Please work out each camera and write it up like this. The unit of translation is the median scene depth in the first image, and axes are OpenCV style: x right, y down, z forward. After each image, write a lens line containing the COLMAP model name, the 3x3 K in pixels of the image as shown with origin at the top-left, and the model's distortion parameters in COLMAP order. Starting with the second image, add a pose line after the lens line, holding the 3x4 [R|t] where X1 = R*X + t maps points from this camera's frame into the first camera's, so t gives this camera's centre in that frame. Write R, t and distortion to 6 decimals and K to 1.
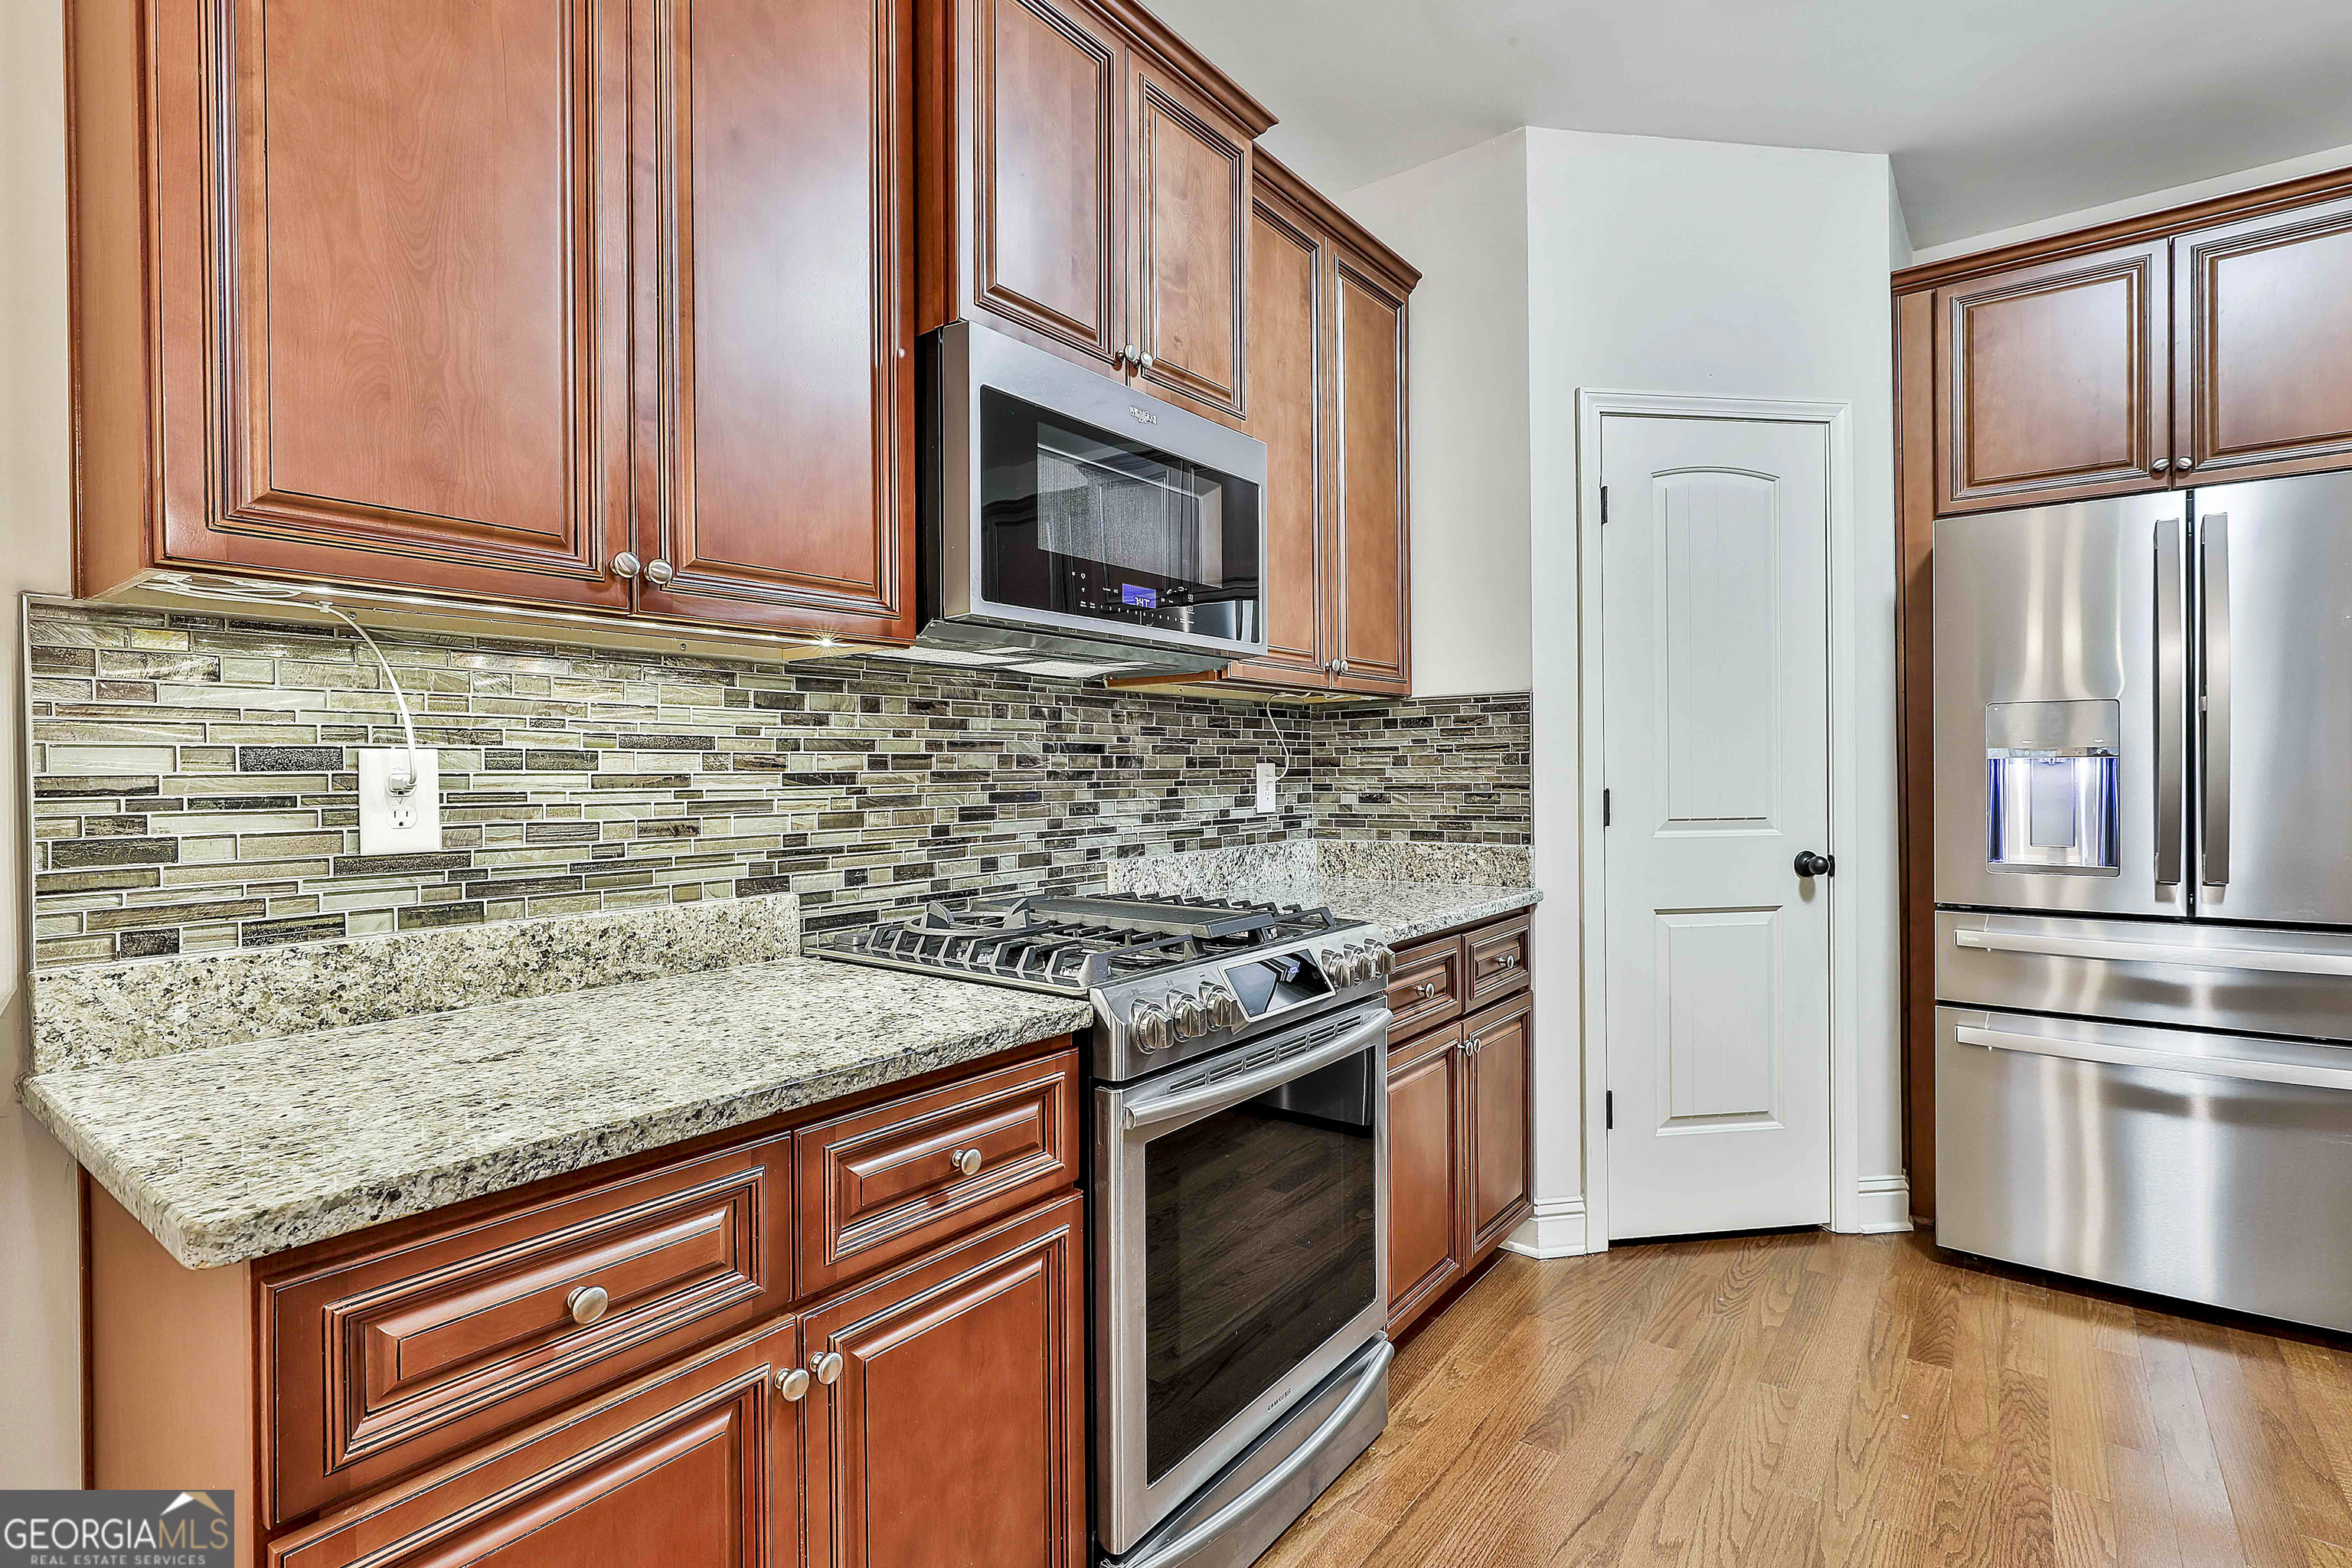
lens RADIAL K [[1116.4, 0, 1176.8], [0, 1116.4, 771.7], [0, 0, 1]] dist [0.002004, 0.000316]
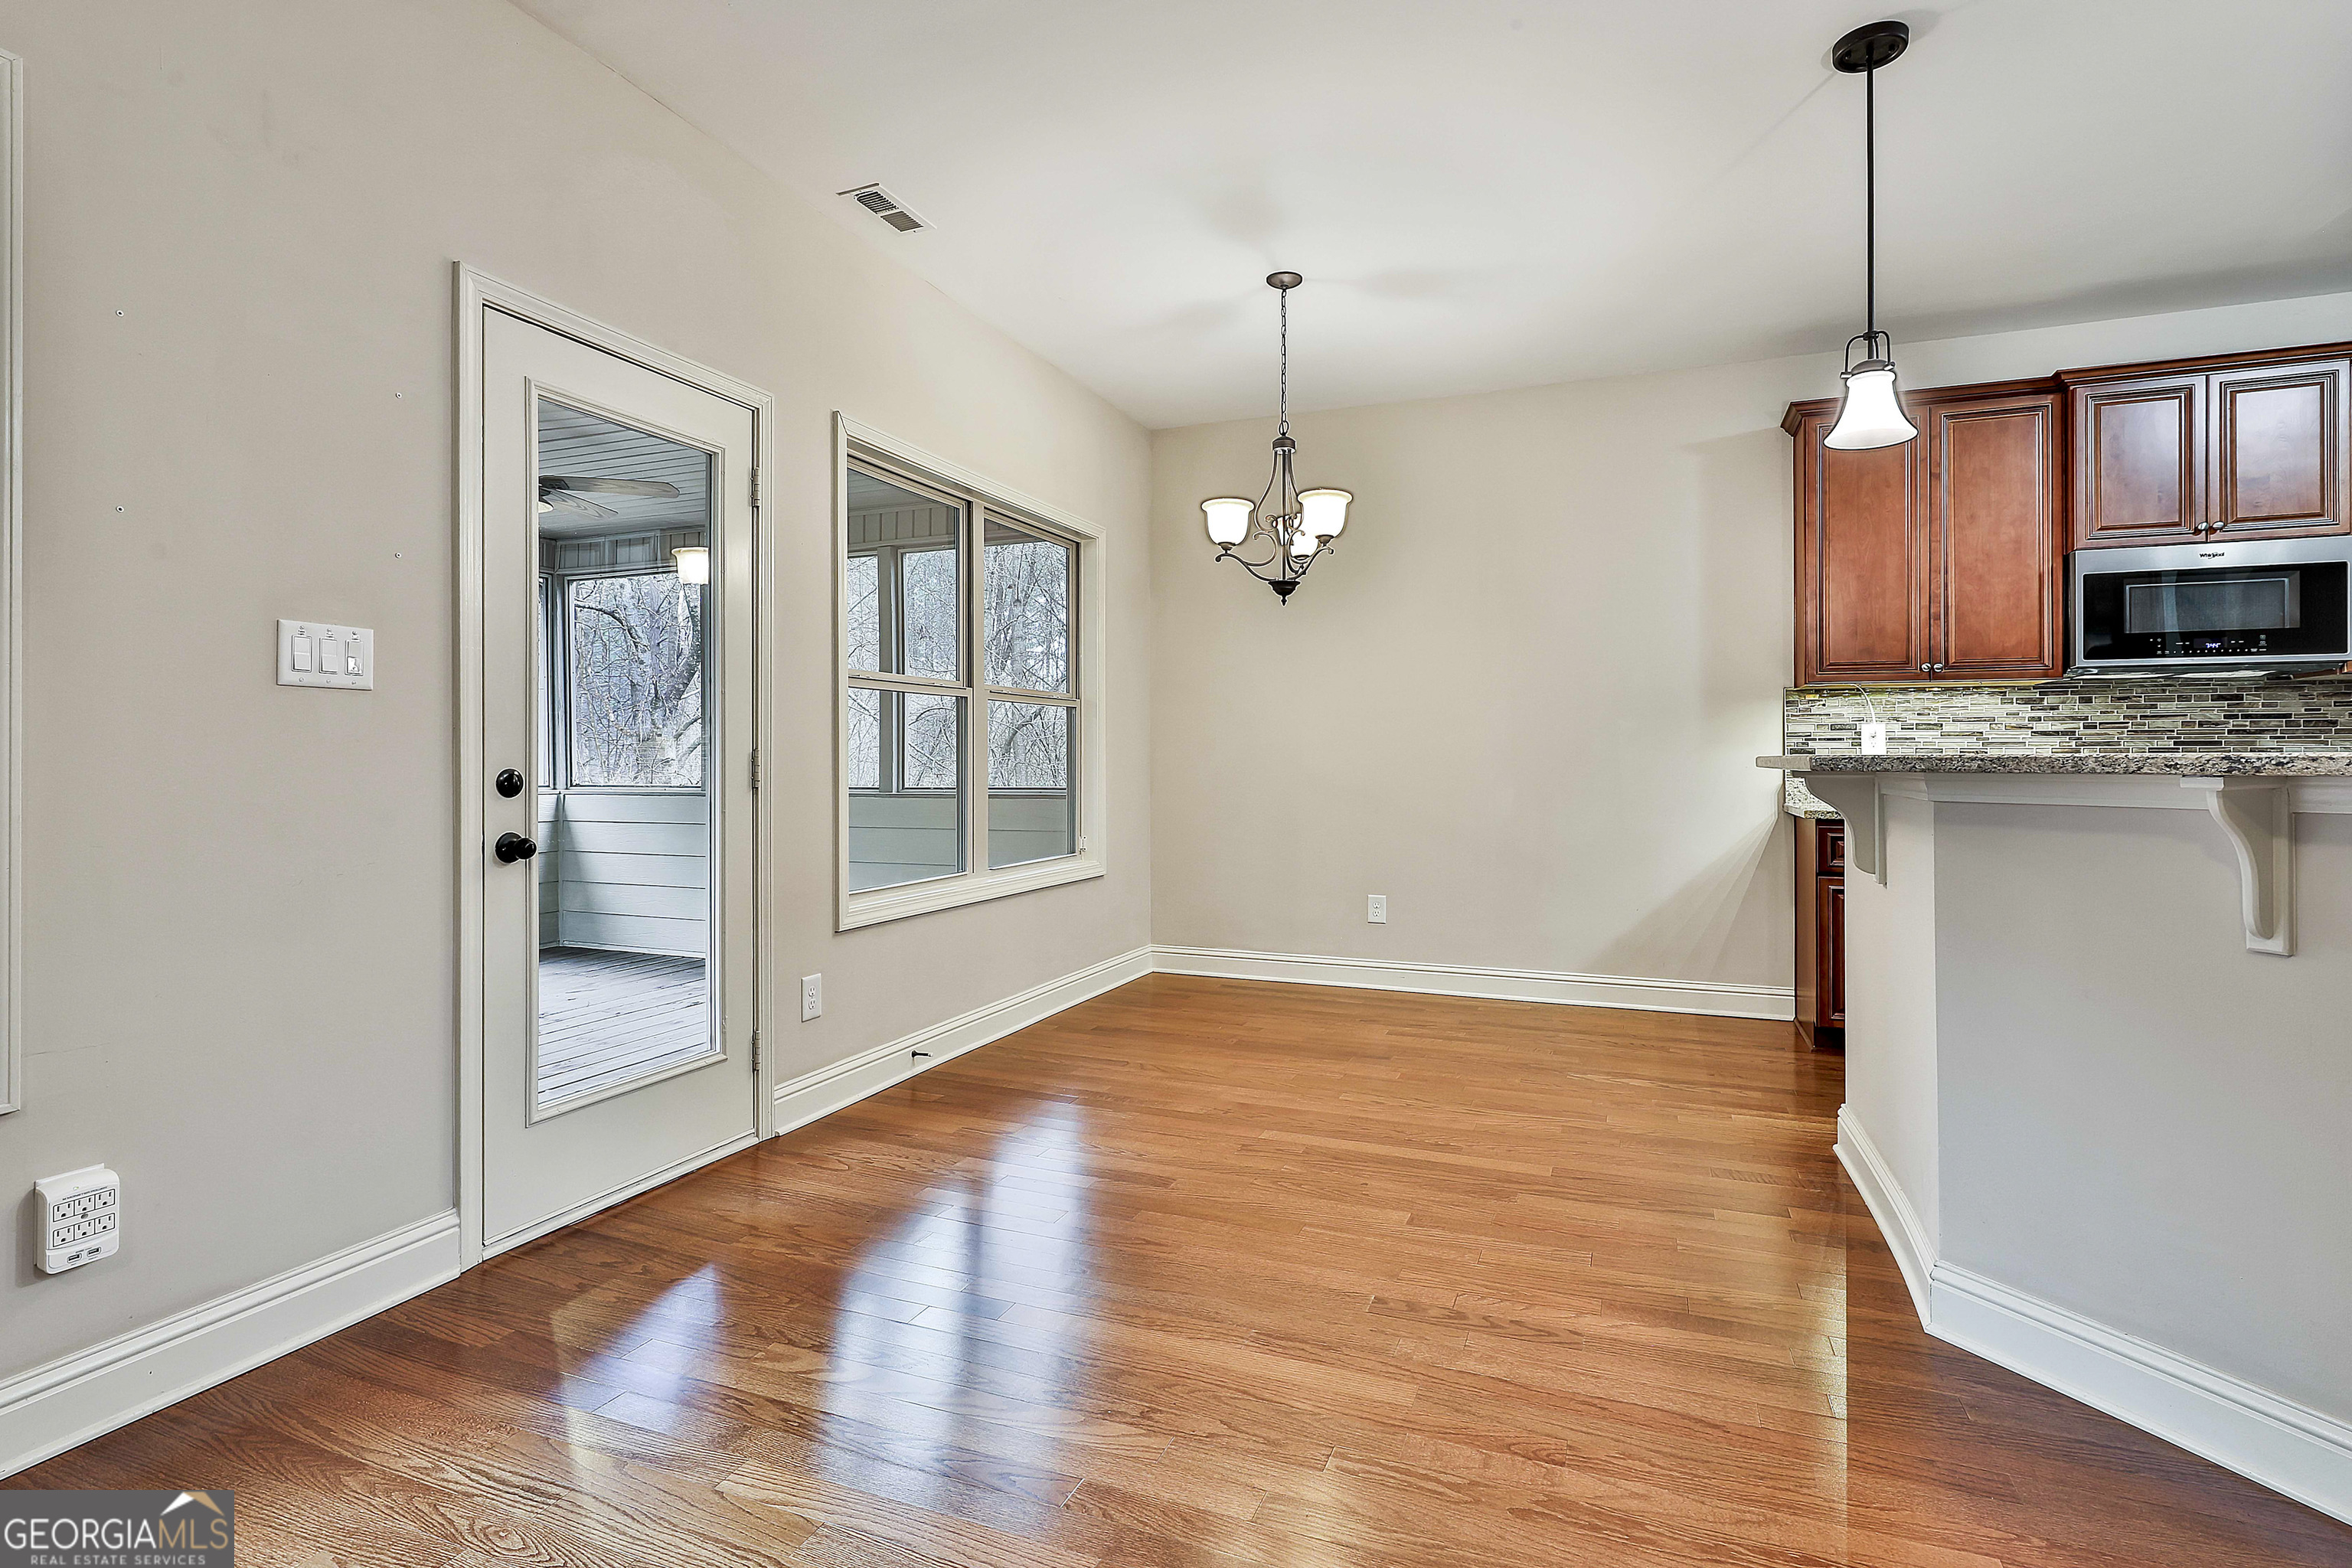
lens RADIAL K [[1148.8, 0, 1177.9], [0, 1148.8, 752.7], [0, 0, 1]] dist [-0.000733, 0.000887]
pose [[0.271458, 0.005534, -0.962434, 1.490117], [-0.002322, 0.999984, 0.005095, 0.038869], [0.962447, 0.000851, 0.271467, -1.406842]]
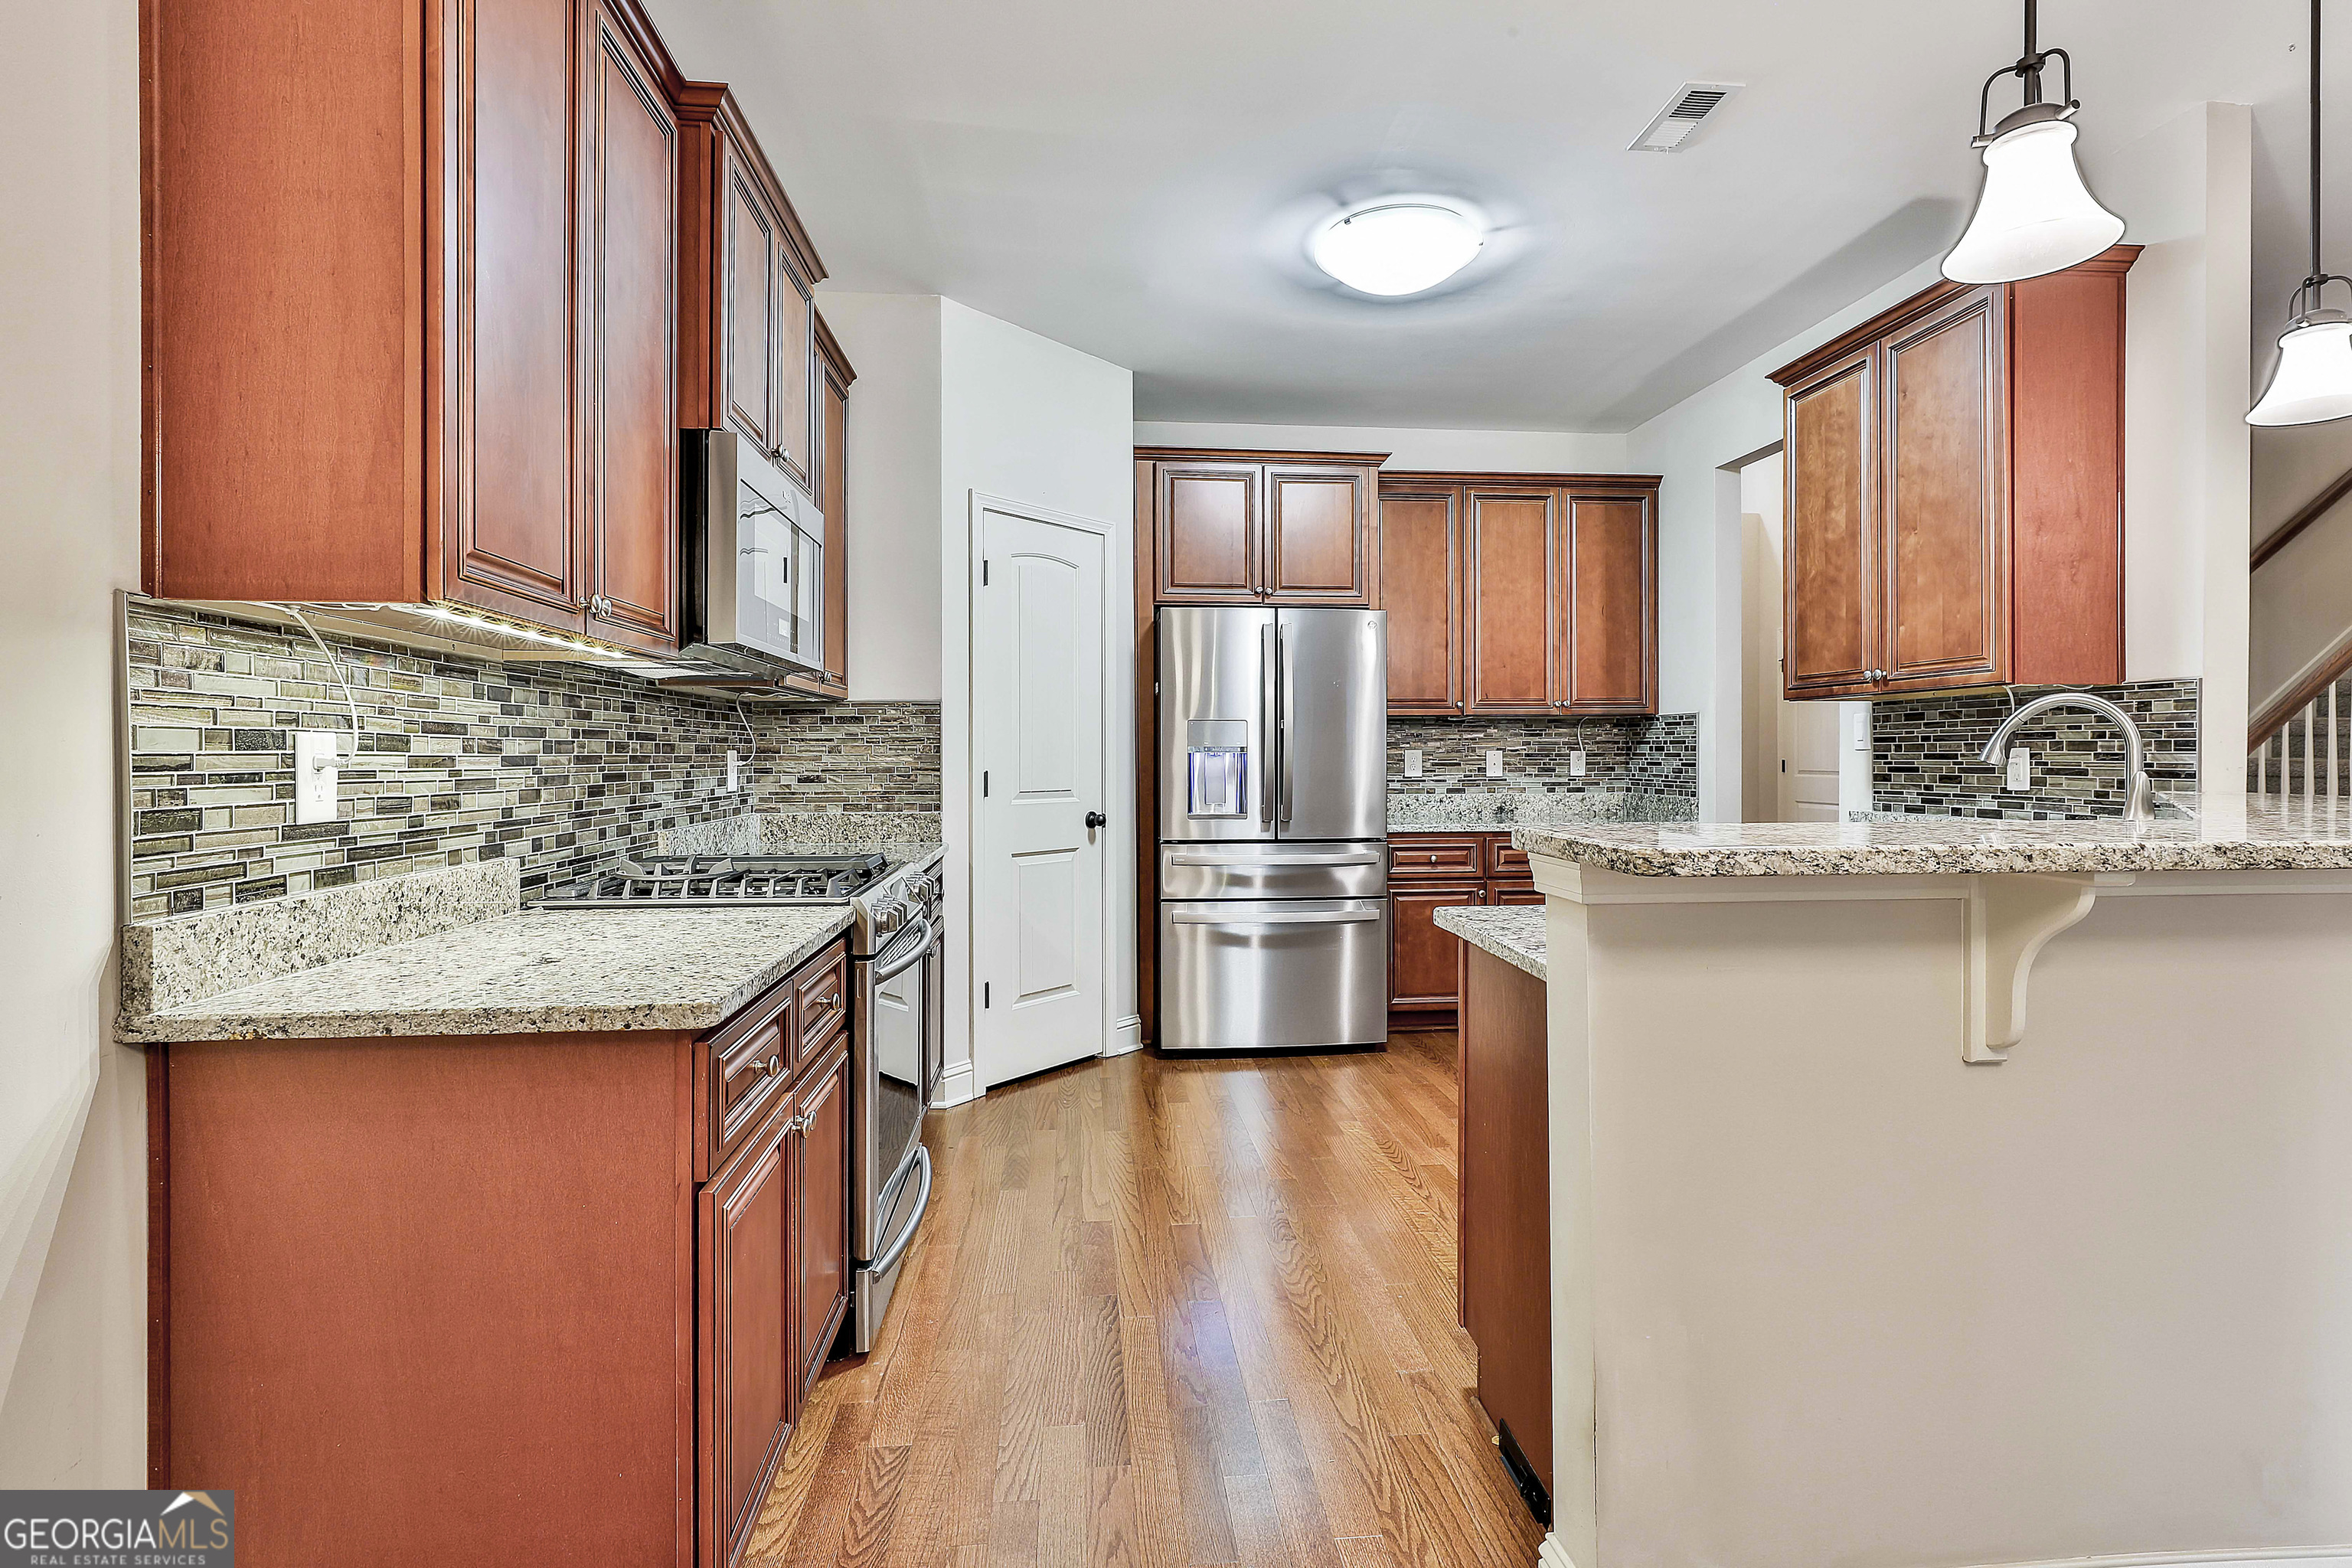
lens RADIAL K [[1122.4, 0, 1170.6], [0, 1122.4, 745.3], [0, 0, 1]] dist [0.001313, -0.000022]
pose [[0.741215, 0.014088, 0.671120, -0.602995], [-0.005263, 0.999871, -0.015175, 0.004458], [-0.671247, 0.007716, 0.741194, -0.333320]]
